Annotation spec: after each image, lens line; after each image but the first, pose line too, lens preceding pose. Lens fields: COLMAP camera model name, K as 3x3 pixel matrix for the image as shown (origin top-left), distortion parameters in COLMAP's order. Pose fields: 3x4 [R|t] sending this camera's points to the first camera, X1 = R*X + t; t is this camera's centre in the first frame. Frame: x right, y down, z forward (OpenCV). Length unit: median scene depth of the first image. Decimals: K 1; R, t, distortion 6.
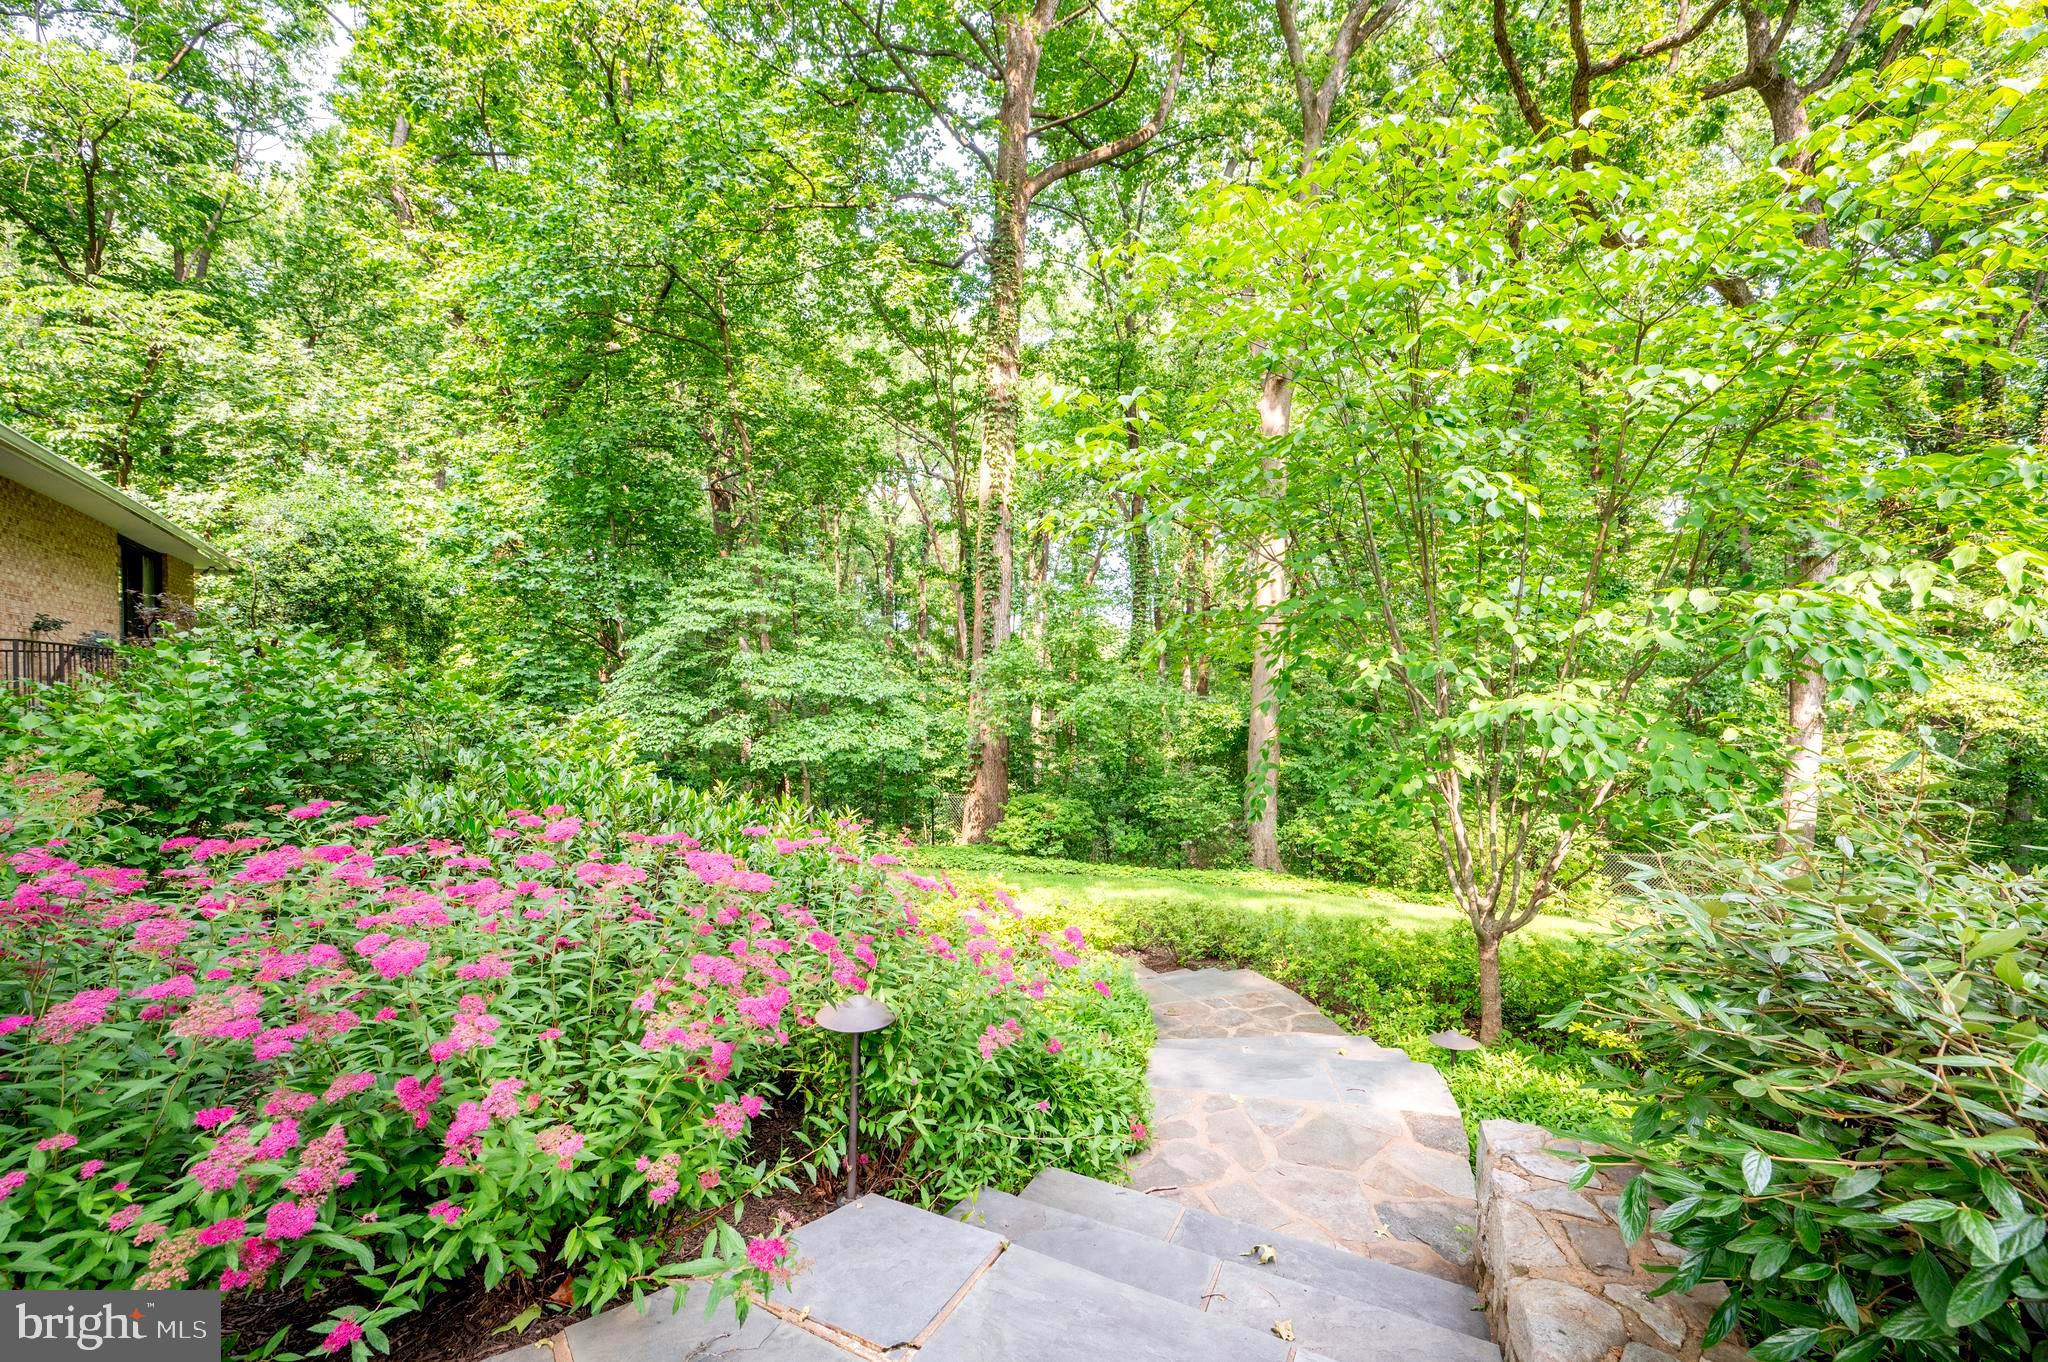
lens RADIAL K [[850.9, 0, 1024.9], [0, 850.9, 707.0], [0, 0, 1]] dist [-0.001145, 0.000041]
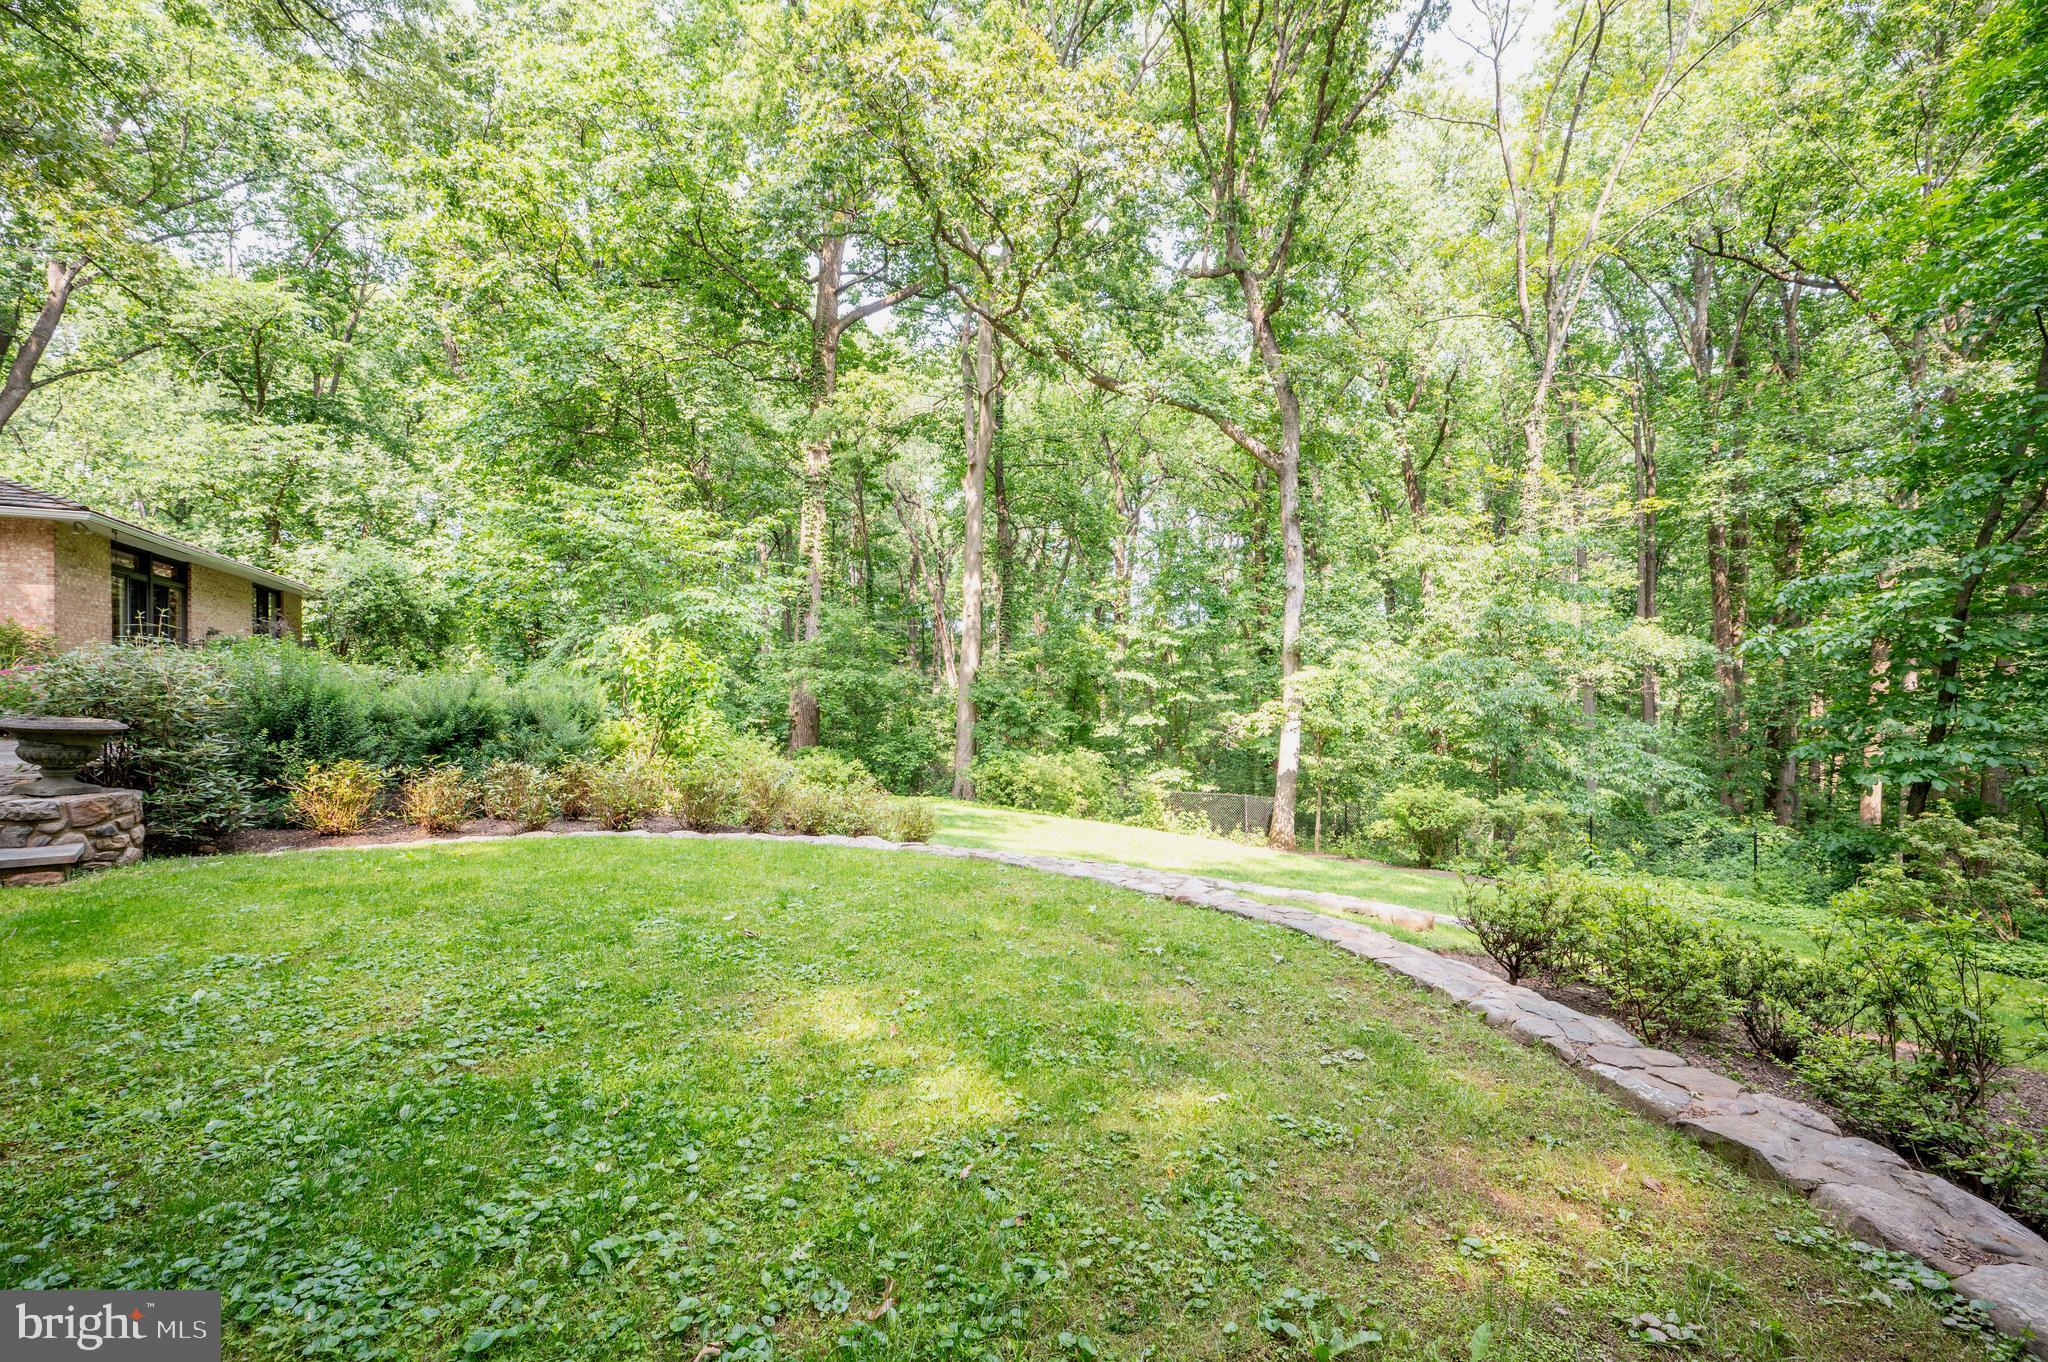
lens RADIAL K [[850.9, 0, 1022.8], [0, 850.9, 695.9], [0, 0, 1]] dist [-0.001145, 0.000041]
pose [[0.992938, 0.011246, -0.118101, 0.506388], [-0.013279, 0.999777, -0.016436, 0.031716], [0.117890, 0.017888, 0.992866, -0.394638]]
